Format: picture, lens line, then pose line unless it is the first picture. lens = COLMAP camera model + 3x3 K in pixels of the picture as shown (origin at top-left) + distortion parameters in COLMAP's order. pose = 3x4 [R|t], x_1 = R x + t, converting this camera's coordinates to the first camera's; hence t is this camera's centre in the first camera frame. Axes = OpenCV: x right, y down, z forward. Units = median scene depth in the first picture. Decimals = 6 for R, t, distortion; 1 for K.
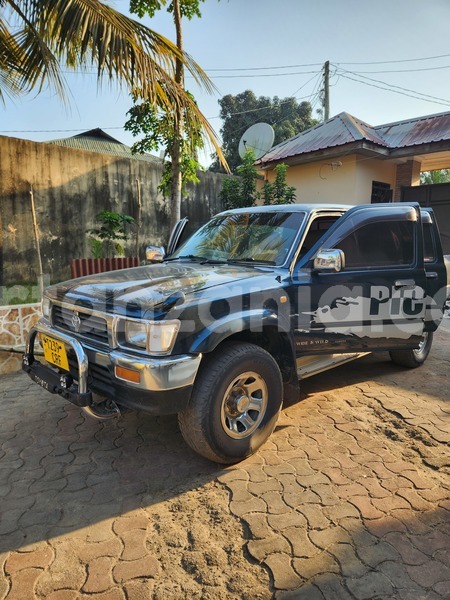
lens RADIAL K [[402.0, 0, 227.2], [0, 402.0, 303.2], [0, 0, 1]] dist [0.022789, -0.004701]
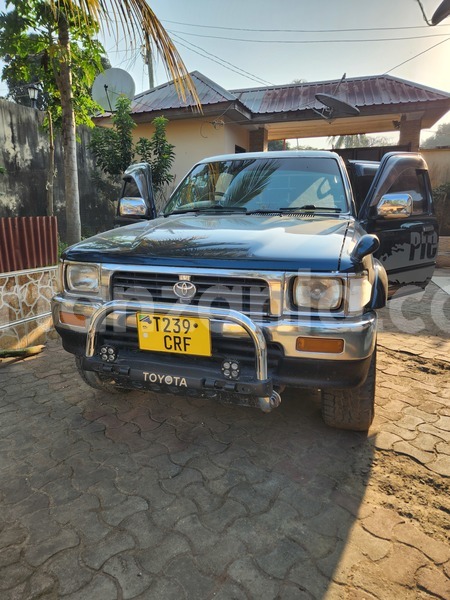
lens RADIAL K [[402.0, 0, 223.0], [0, 402.0, 299.1], [0, 0, 1]] dist [0.022789, -0.004701]
pose [[0.888789, -0.098911, 0.447516, -0.249570], [0.070345, 0.994305, 0.080057, 0.004586], [-0.452886, -0.039673, 0.890686, 0.131708]]
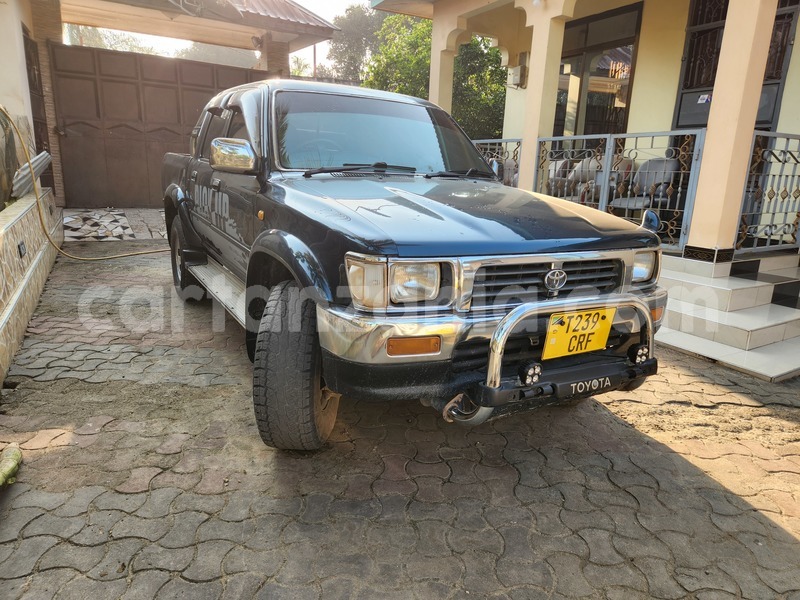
lens RADIAL K [[536.0, 0, 408.1], [0, 536.0, 295.0], [0, 0, 1]] dist [0.022789, -0.004701]
pose [[0.258982, -0.224961, 0.939319, -0.464268], [0.094705, 0.973727, 0.207090, -0.045227], [-0.961228, 0.035325, 0.273483, 0.389216]]
